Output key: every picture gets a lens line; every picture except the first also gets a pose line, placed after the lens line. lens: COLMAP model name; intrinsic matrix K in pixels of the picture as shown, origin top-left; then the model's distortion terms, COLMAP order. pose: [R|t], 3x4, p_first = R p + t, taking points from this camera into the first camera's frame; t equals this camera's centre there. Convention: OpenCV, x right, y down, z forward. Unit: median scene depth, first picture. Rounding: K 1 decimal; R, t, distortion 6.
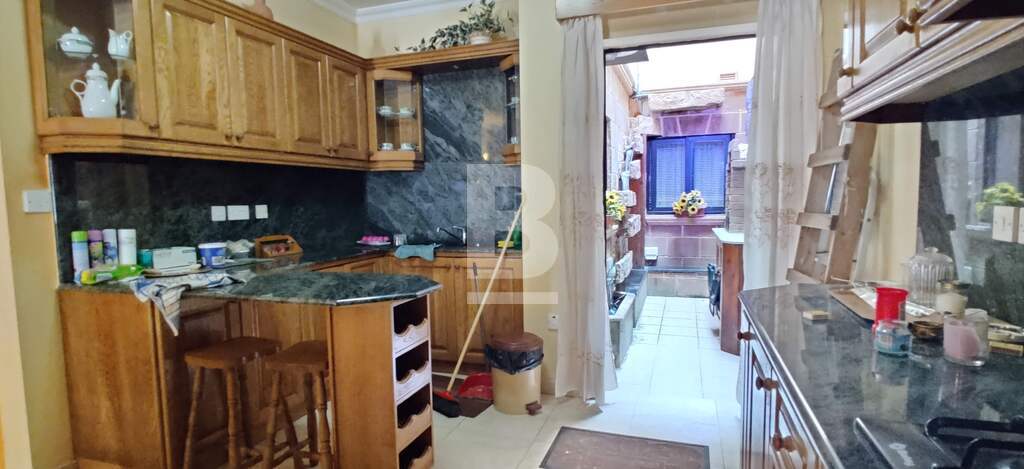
lens RADIAL K [[497.6, 0, 501.3], [0, 497.6, 237.9], [0, 0, 1]] dist [-0.024076, -0.000583]
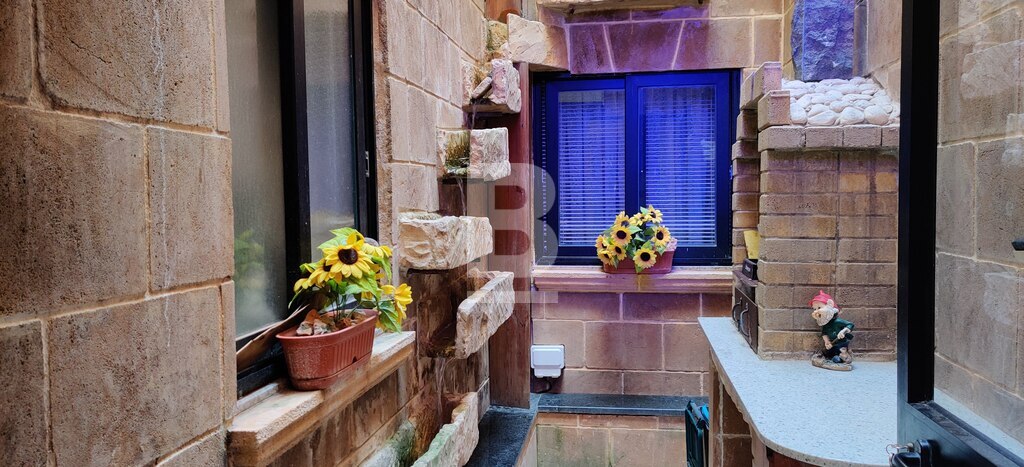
lens RADIAL K [[745.5, 0, 512.0], [0, 745.5, 233.5], [0, 0, 1]] dist [0.006790, 0.000582]
pose [[0.980958, -0.007177, 0.194086, 0.161958], [0.012373, 0.999596, -0.025576, -0.059520], [-0.193825, 0.027490, 0.980651, 0.423187]]
